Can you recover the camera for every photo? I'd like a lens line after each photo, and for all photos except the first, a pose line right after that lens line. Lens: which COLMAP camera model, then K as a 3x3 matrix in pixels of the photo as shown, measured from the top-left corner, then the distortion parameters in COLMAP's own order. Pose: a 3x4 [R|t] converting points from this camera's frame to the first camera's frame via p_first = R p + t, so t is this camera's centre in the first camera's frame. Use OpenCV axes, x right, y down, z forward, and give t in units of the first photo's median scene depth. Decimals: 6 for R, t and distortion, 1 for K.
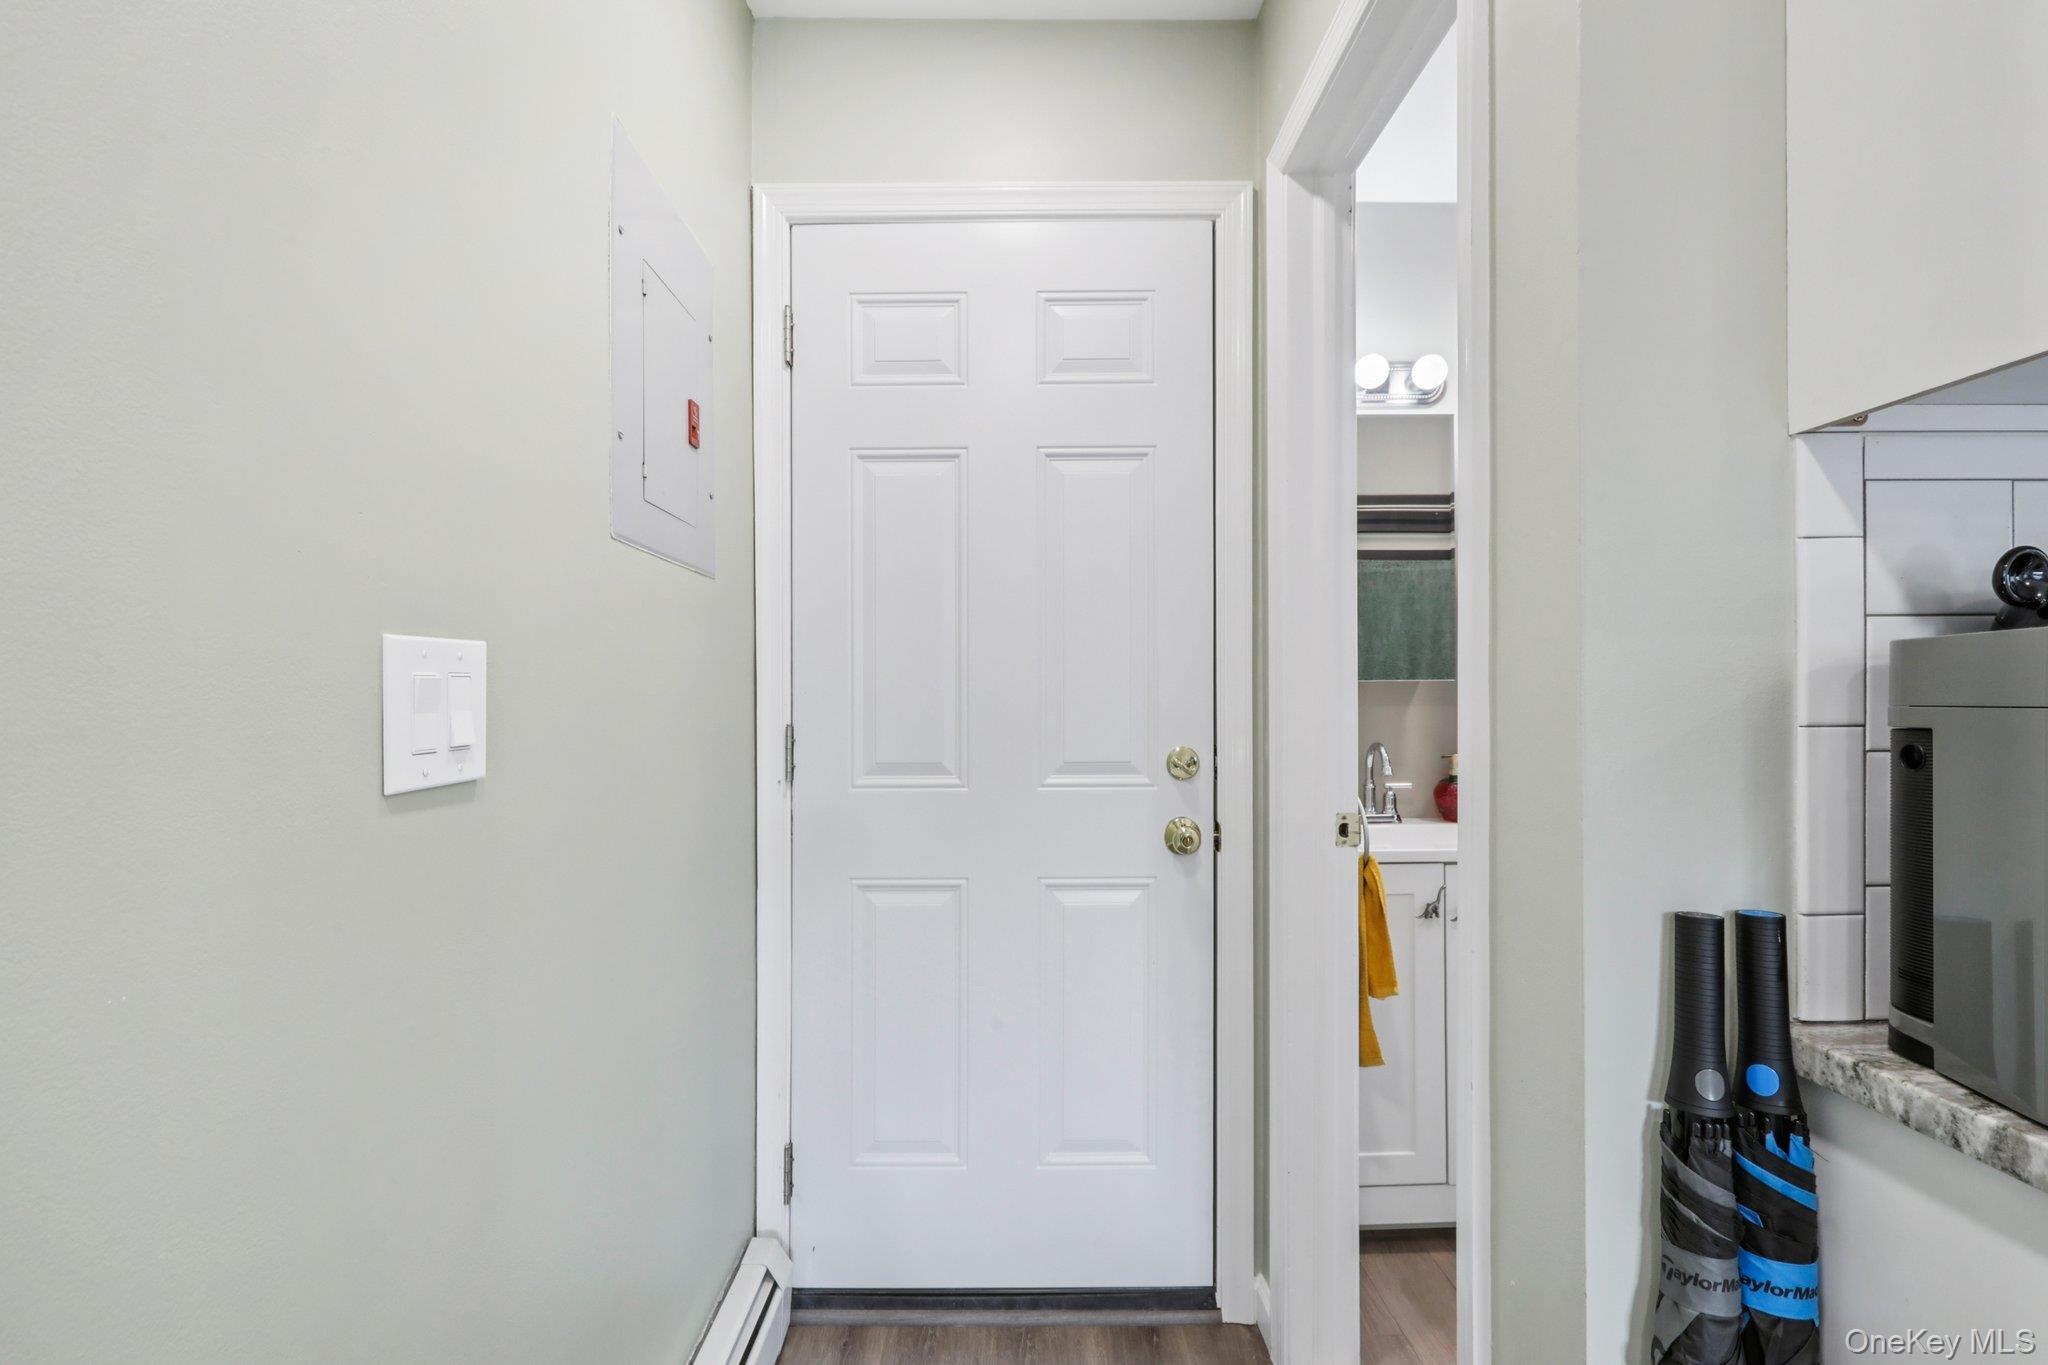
lens RADIAL K [[908.3, 0, 1021.6], [0, 908.3, 691.4], [0, 0, 1]] dist [-0.001790, 0.001887]
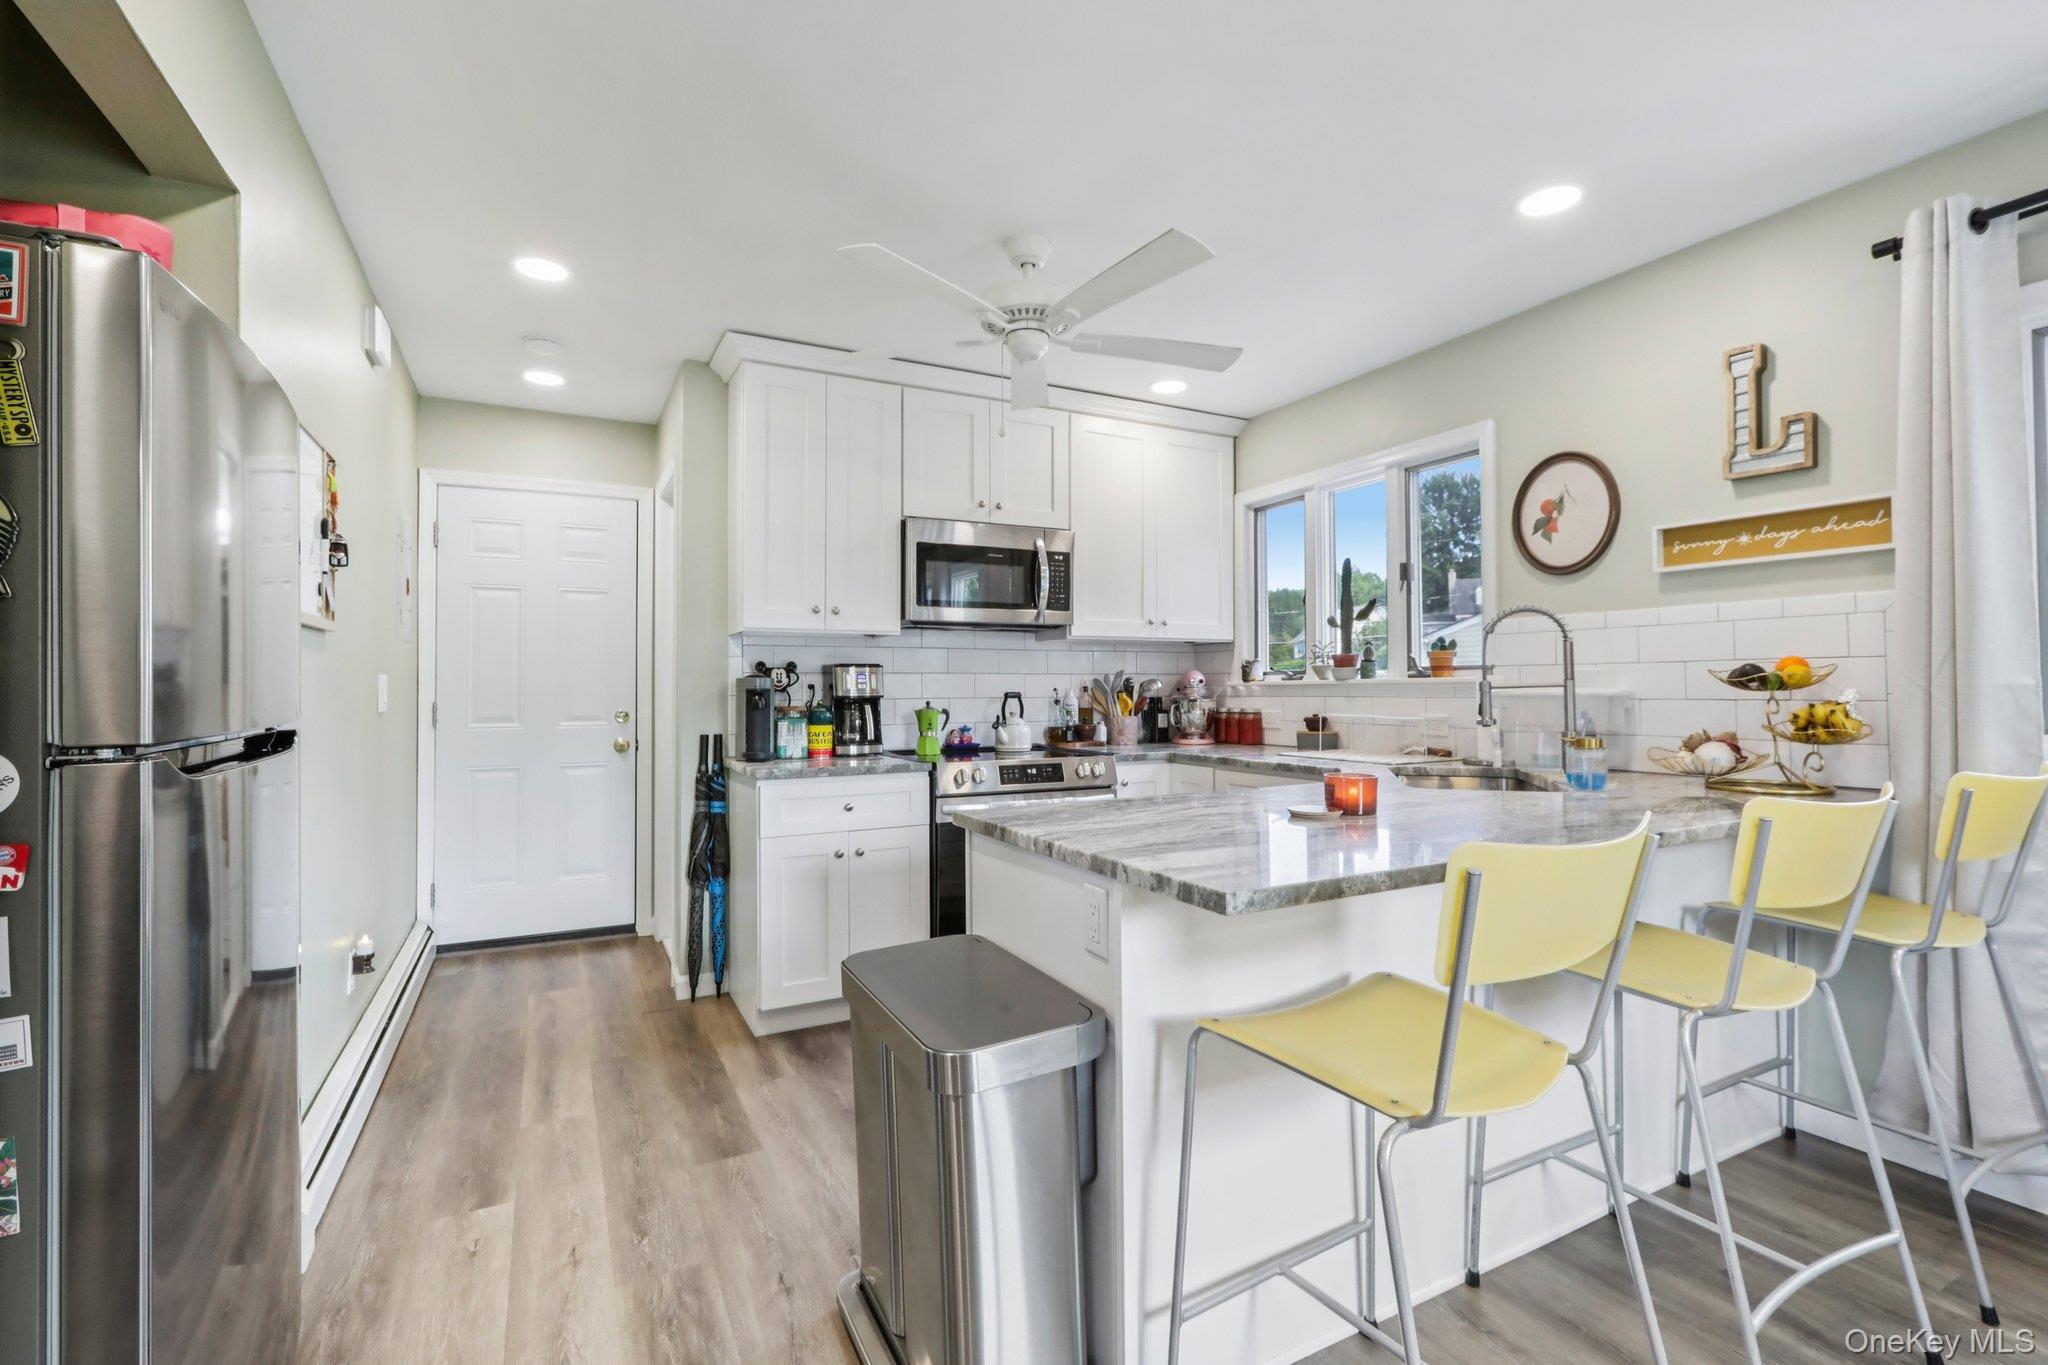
lens RADIAL K [[908.3, 0, 1036.1], [0, 908.3, 680.8], [0, 0, 1]] dist [-0.001790, 0.001887]
pose [[0.883810, 0.005349, 0.467816, 0.014083], [-0.003668, 0.999983, -0.004505, -0.011668], [-0.467832, 0.002265, 0.883814, -1.766180]]
